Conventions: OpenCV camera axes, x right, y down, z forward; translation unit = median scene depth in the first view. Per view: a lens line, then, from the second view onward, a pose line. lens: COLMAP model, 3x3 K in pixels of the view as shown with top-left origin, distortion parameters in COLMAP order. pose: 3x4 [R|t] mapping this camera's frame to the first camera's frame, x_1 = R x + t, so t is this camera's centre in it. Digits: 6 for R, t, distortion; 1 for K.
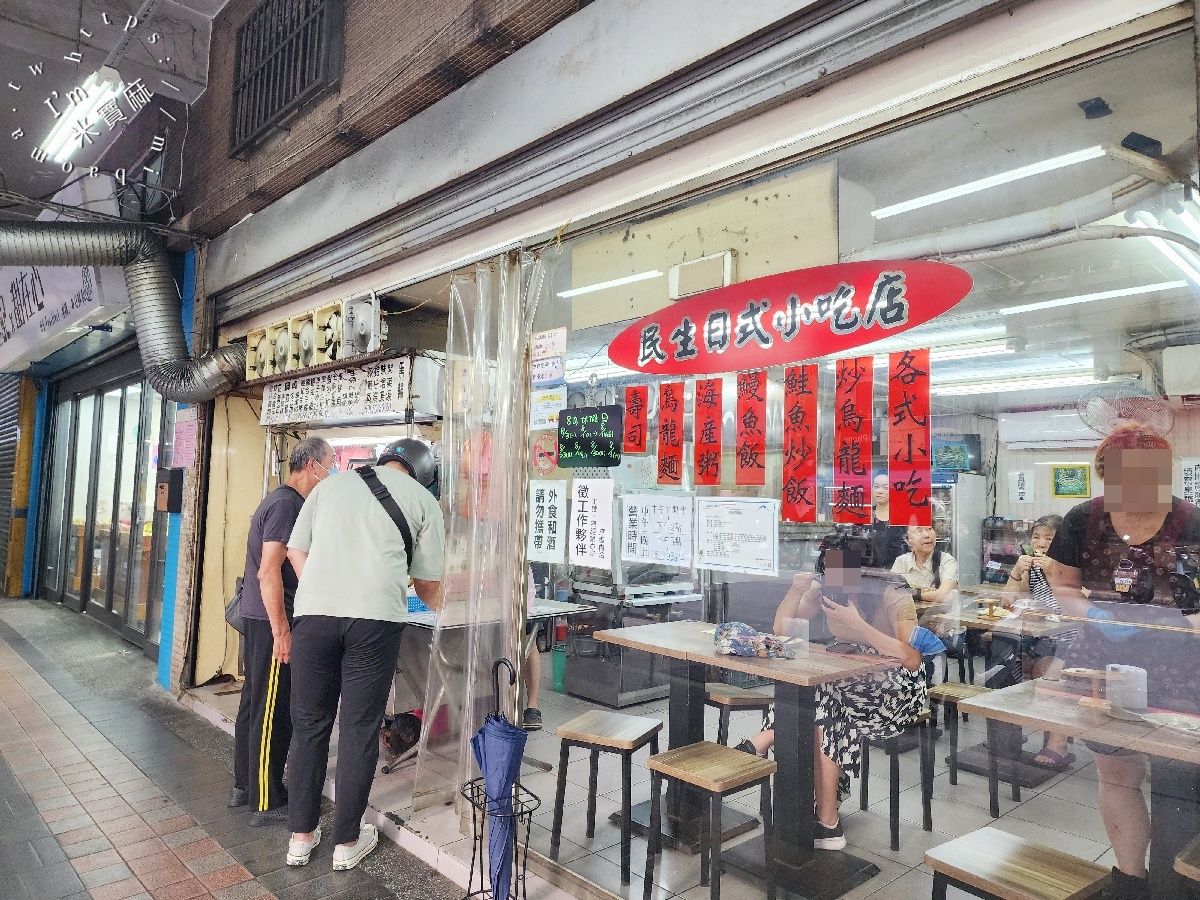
lens RADIAL K [[819.4, 0, 600.0], [0, 819.4, 450.0], [0, 0, 1]] dist [0.061930, -0.063652]
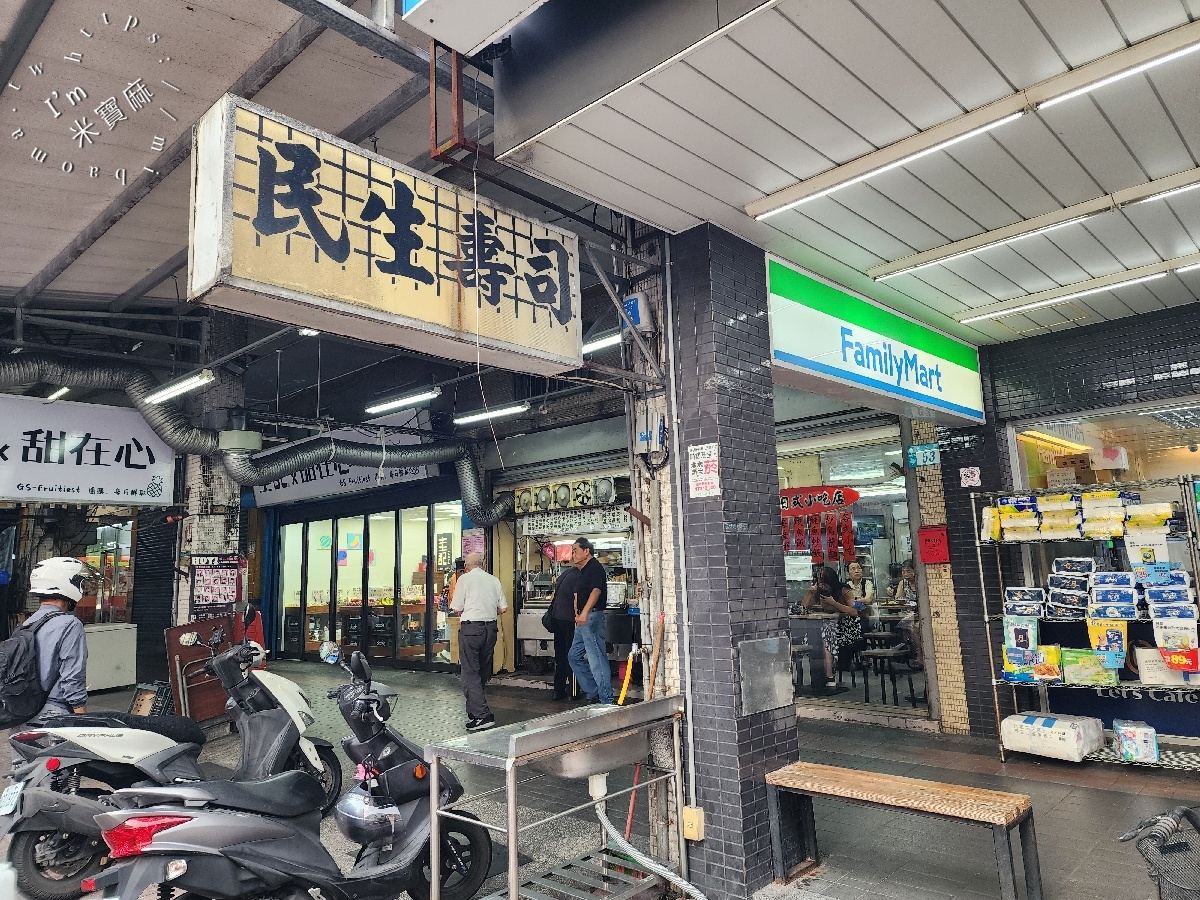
lens RADIAL K [[819.4, 0, 600.0], [0, 819.4, 450.0], [0, 0, 1]] dist [0.061930, -0.063652]
pose [[0.995645, -0.049464, 0.079022, -0.361065], [0.056335, 0.994594, -0.087233, -0.050250], [-0.074280, 0.091305, 0.993049, -0.943812]]
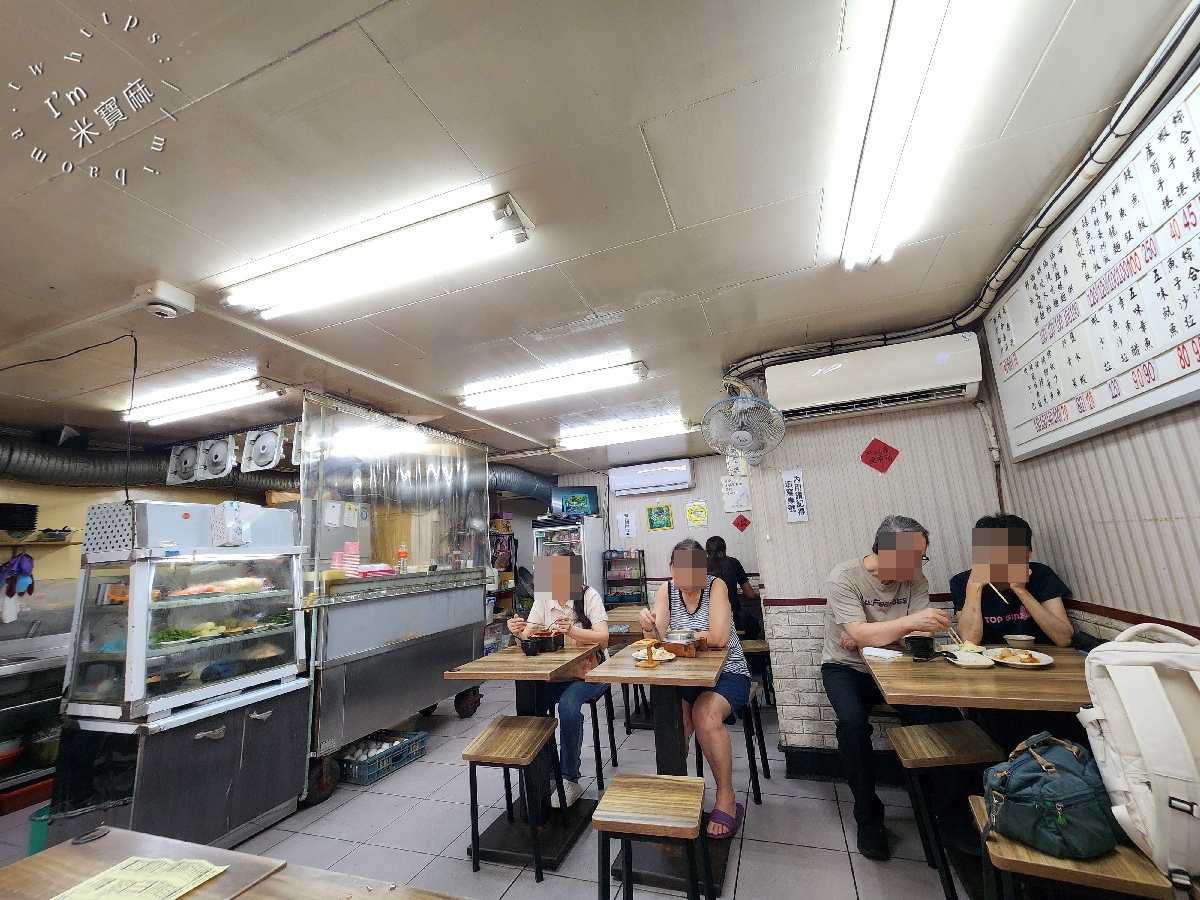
lens RADIAL K [[471.9, 0, 600.0], [0, 471.9, 450.0], [0, 0, 1]] dist [0.000248, 0.000128]
pose [[0.886732, 0.012588, 0.462113, 0.171765], [0.062688, 0.987121, -0.147179, 0.048403], [-0.458014, 0.159477, 0.874523, 0.482142]]
